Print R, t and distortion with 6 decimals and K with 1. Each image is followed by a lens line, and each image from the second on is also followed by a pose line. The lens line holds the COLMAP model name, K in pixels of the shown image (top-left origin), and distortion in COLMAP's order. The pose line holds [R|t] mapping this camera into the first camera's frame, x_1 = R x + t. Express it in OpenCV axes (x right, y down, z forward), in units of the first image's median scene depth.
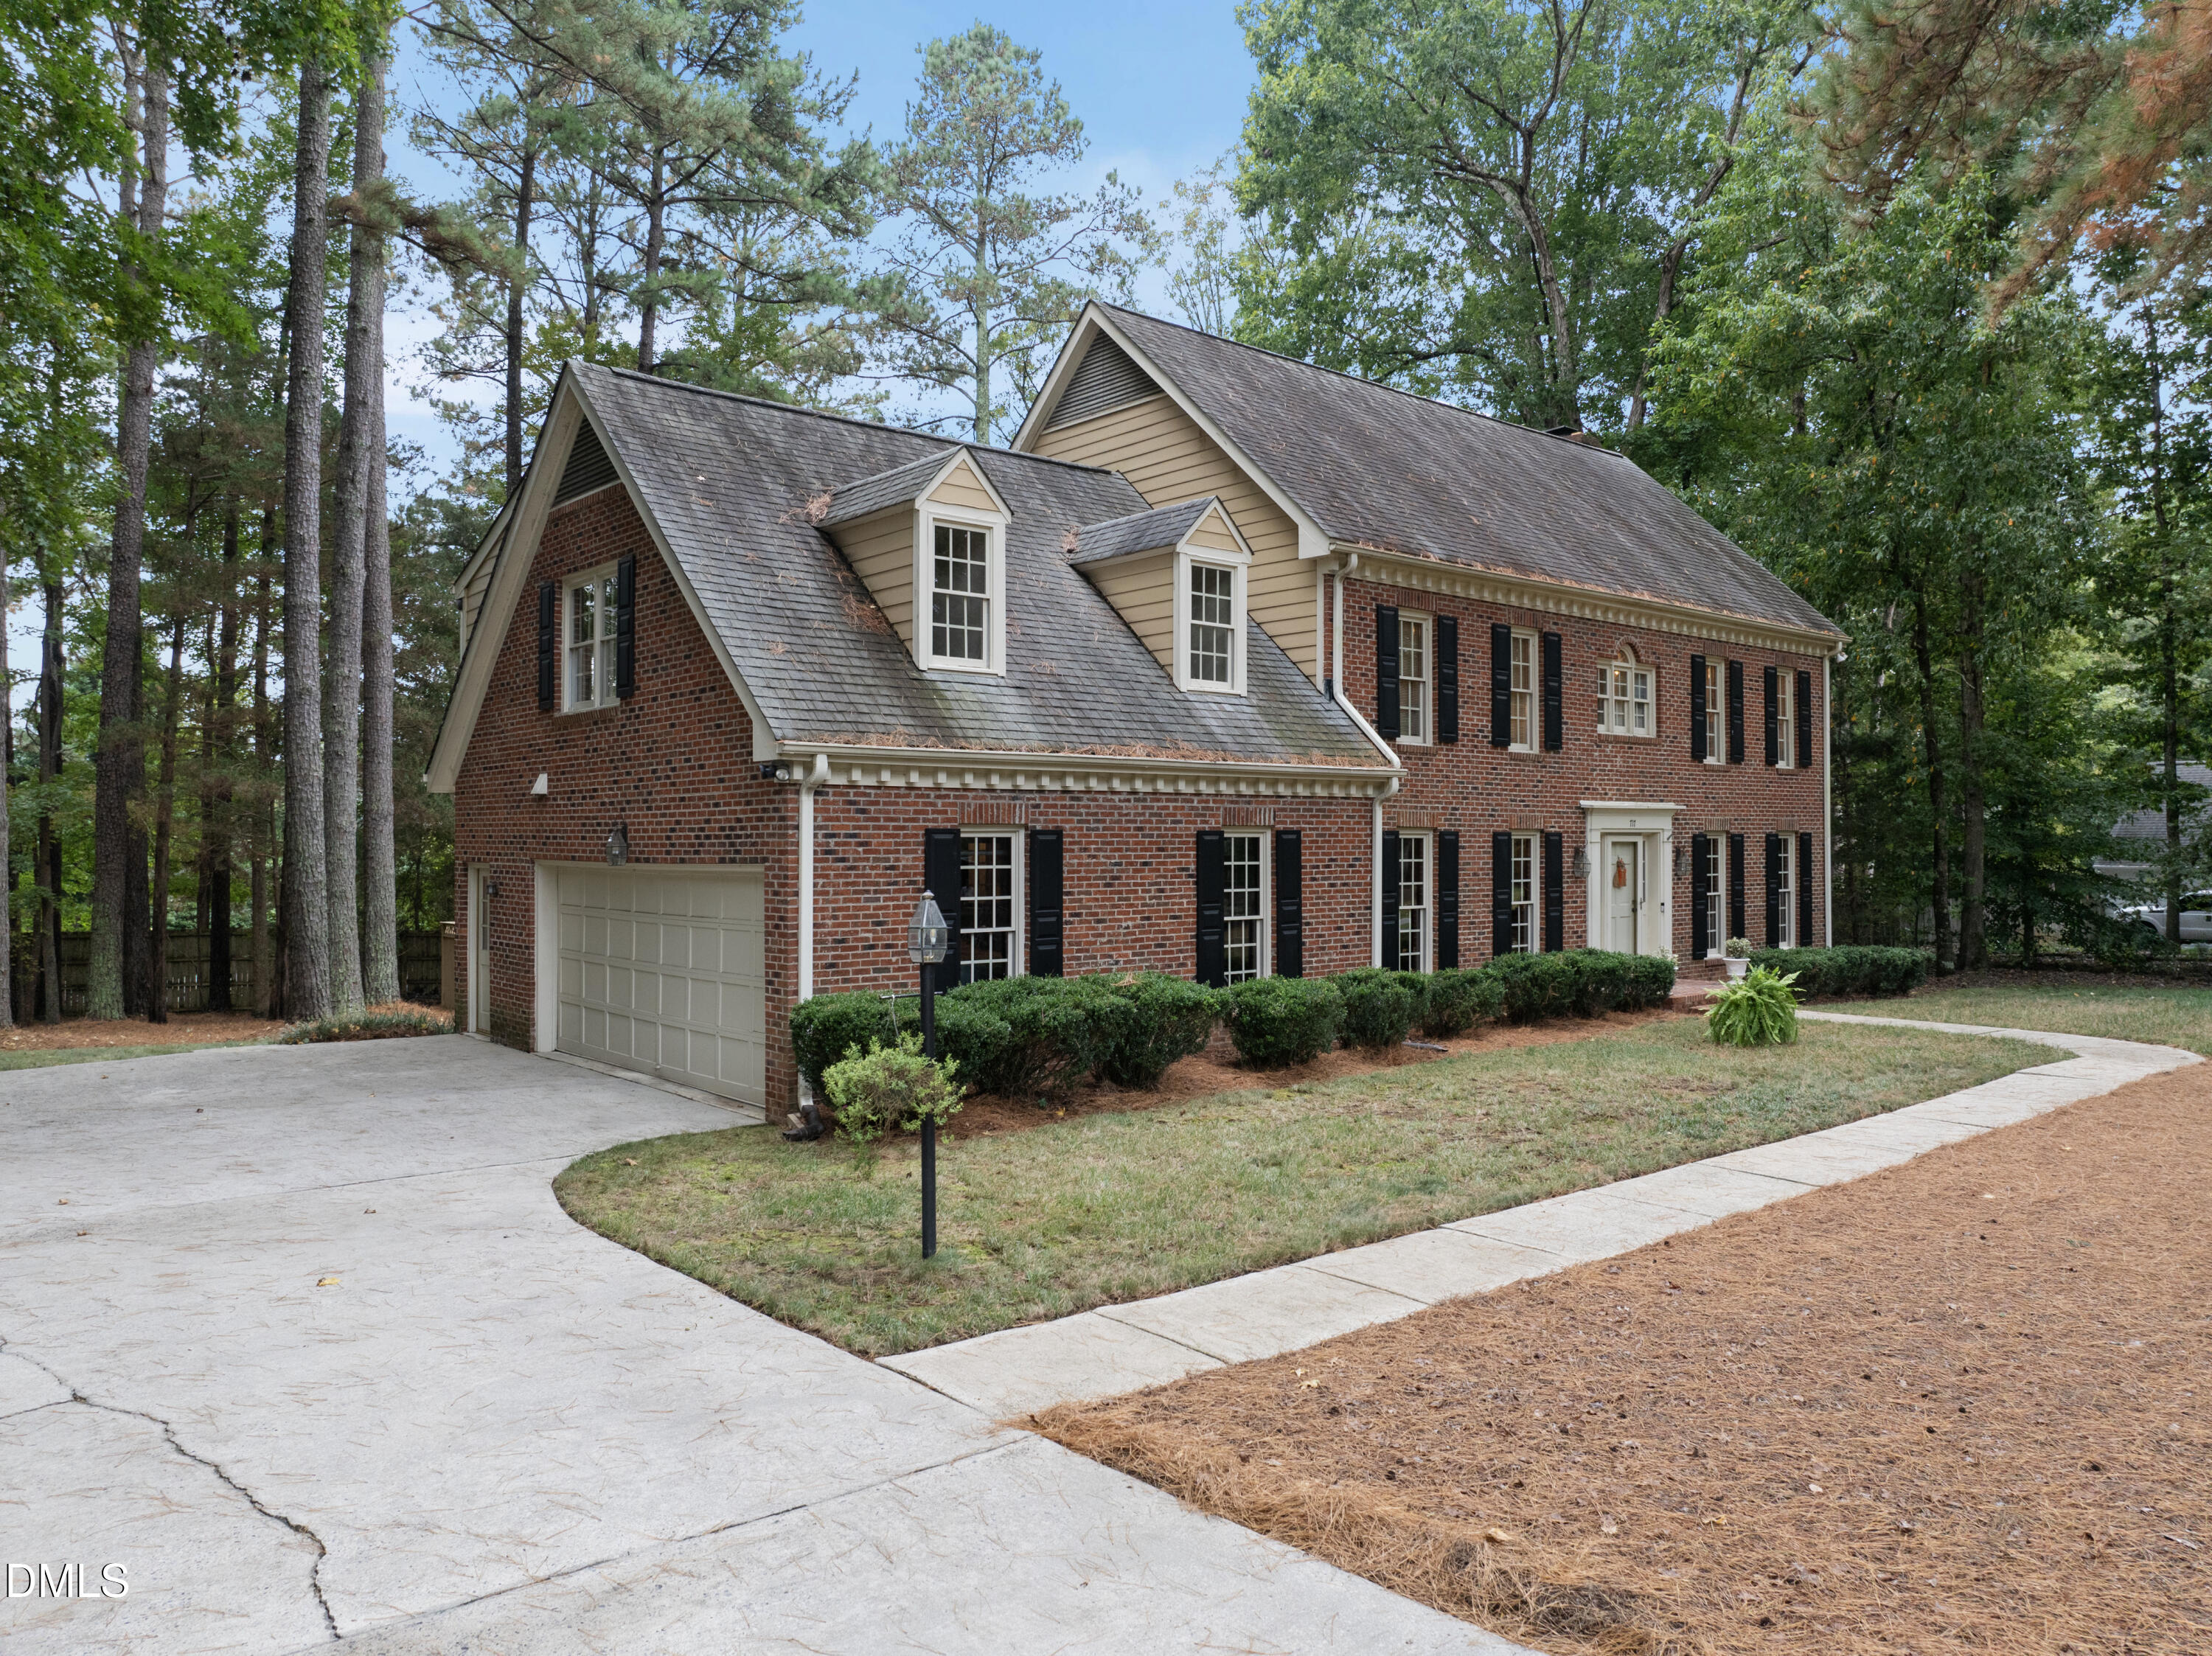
lens RADIAL K [[1538.2, 0, 1127.9], [0, 1538.2, 829.9], [0, 0, 1]] dist [-0.049879, 0.023895]
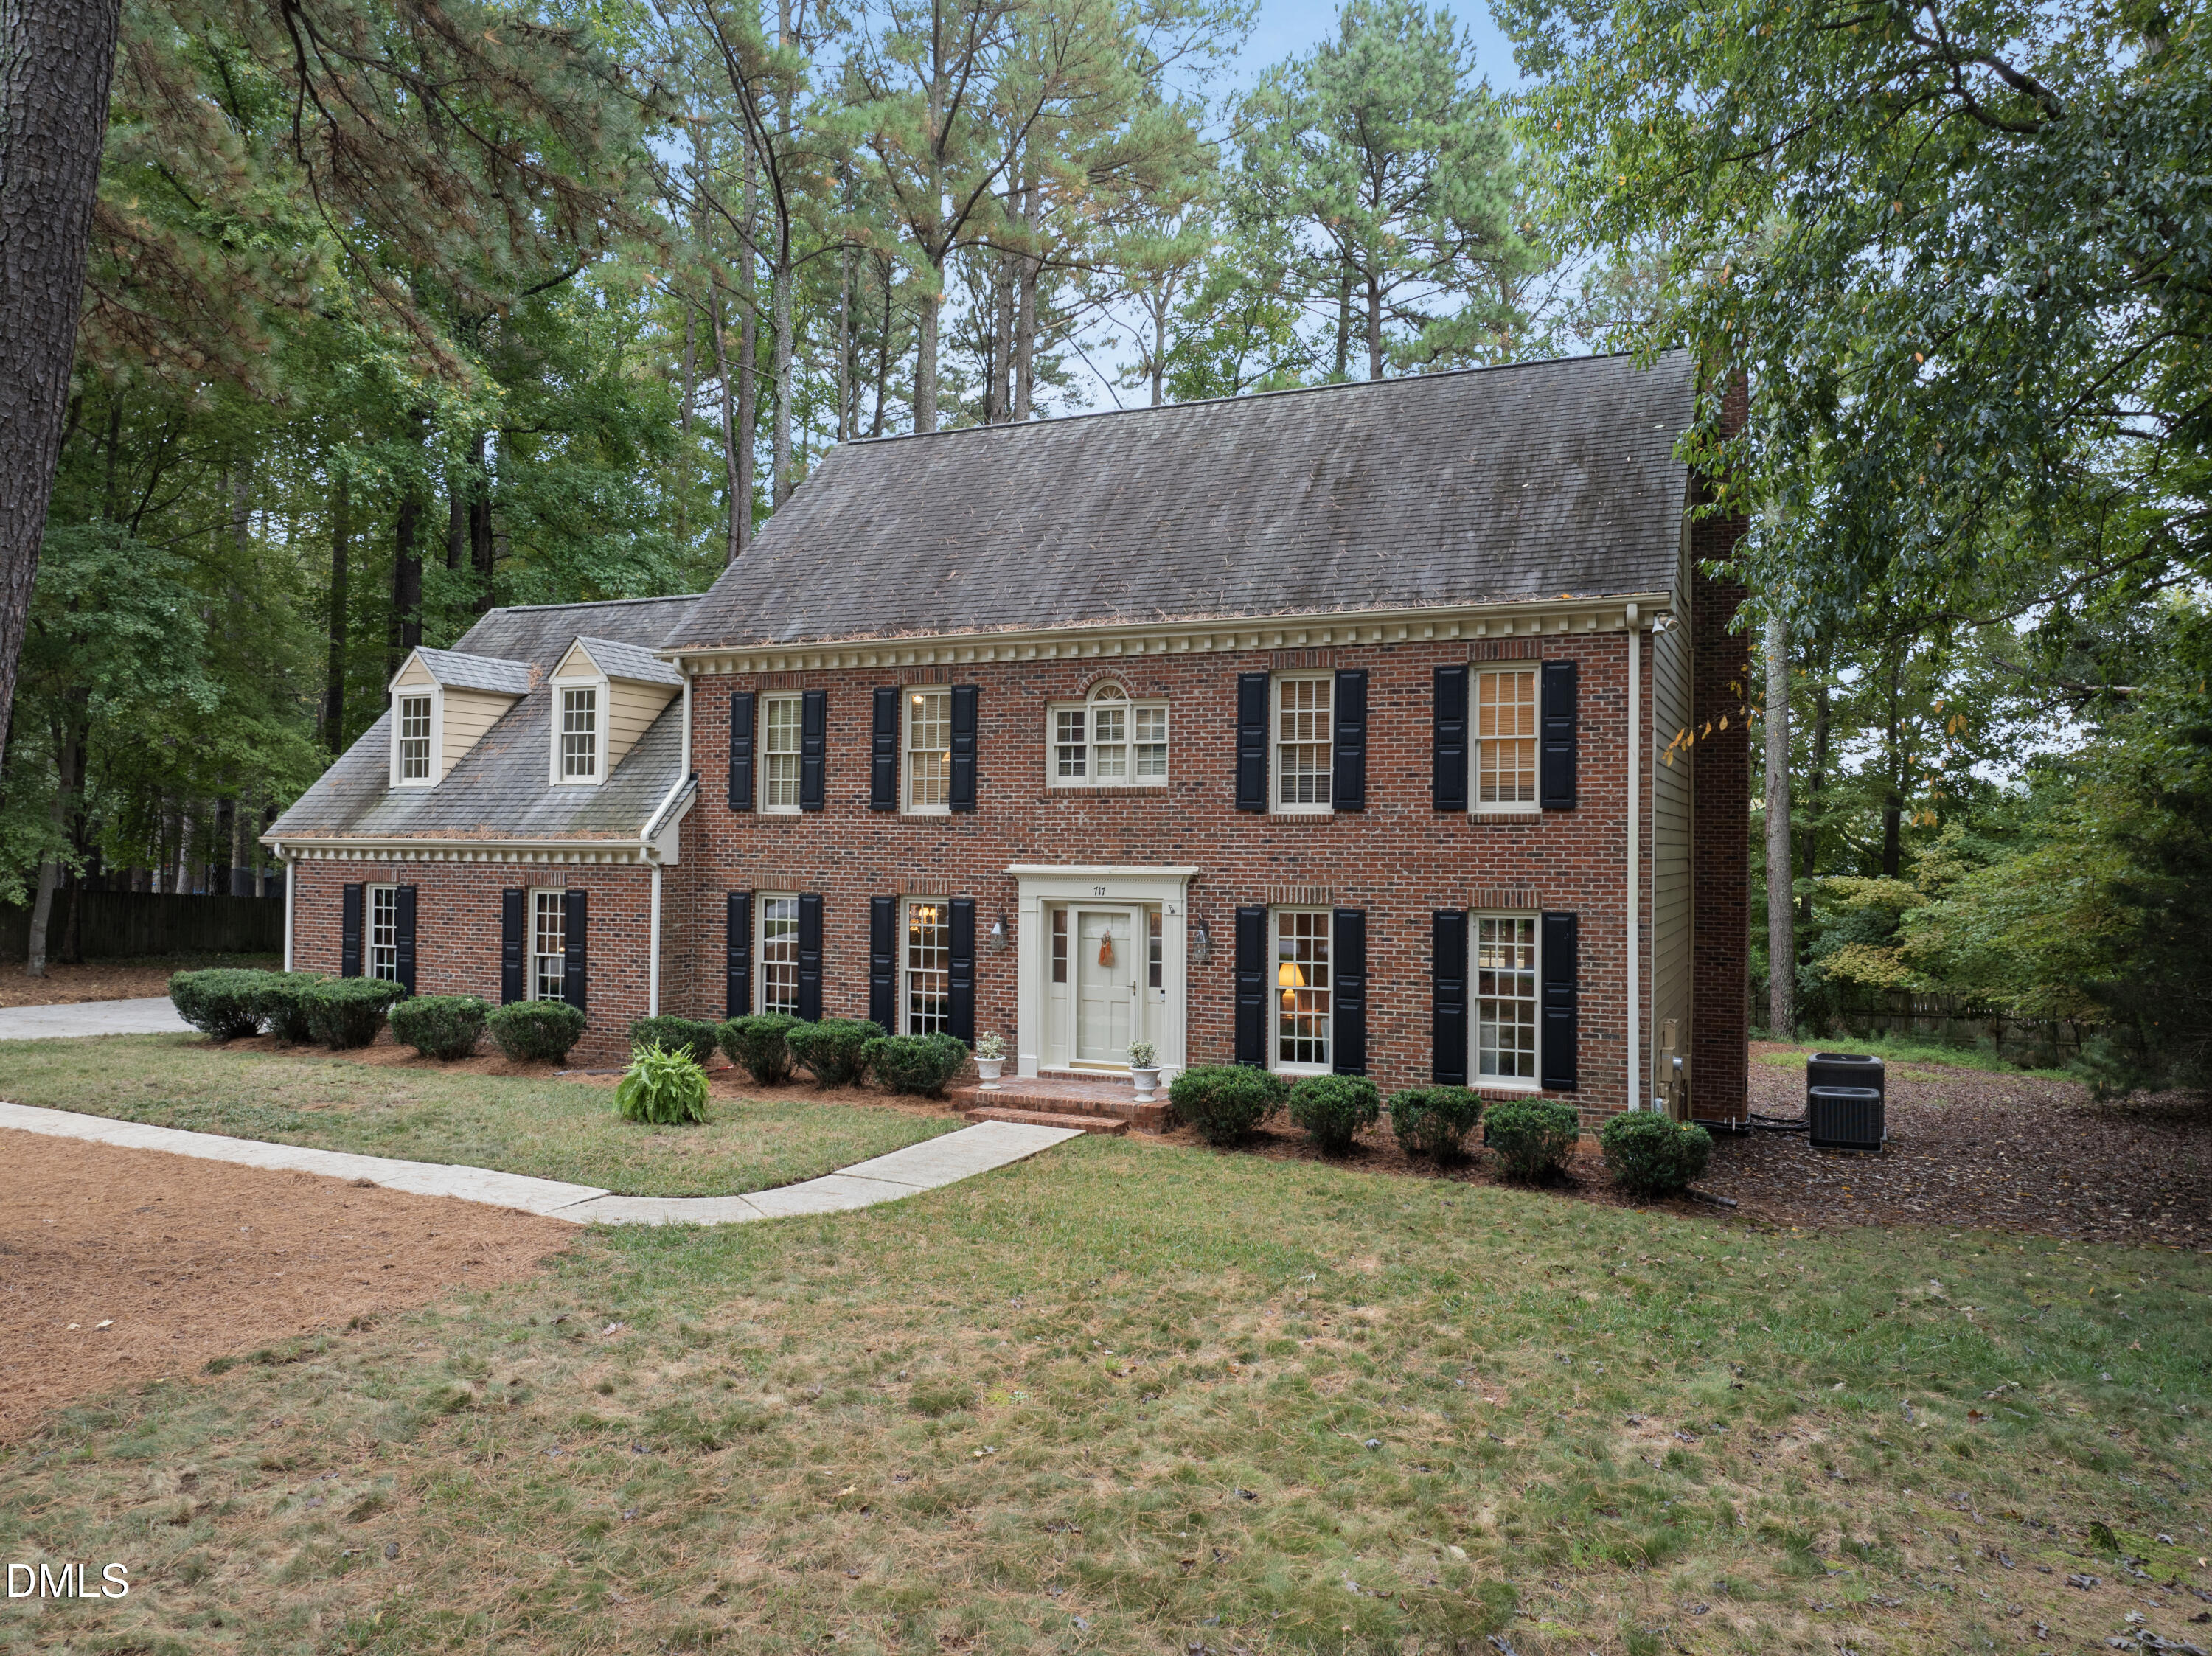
lens RADIAL K [[1538.2, 0, 1127.9], [0, 1538.2, 829.9], [0, 0, 1]] dist [-0.049879, 0.023895]
pose [[0.434928, -0.026675, -0.900070, 1.198349], [-0.015958, 0.999176, -0.037323, -0.007641], [0.900324, 0.030596, 0.434143, 0.713964]]
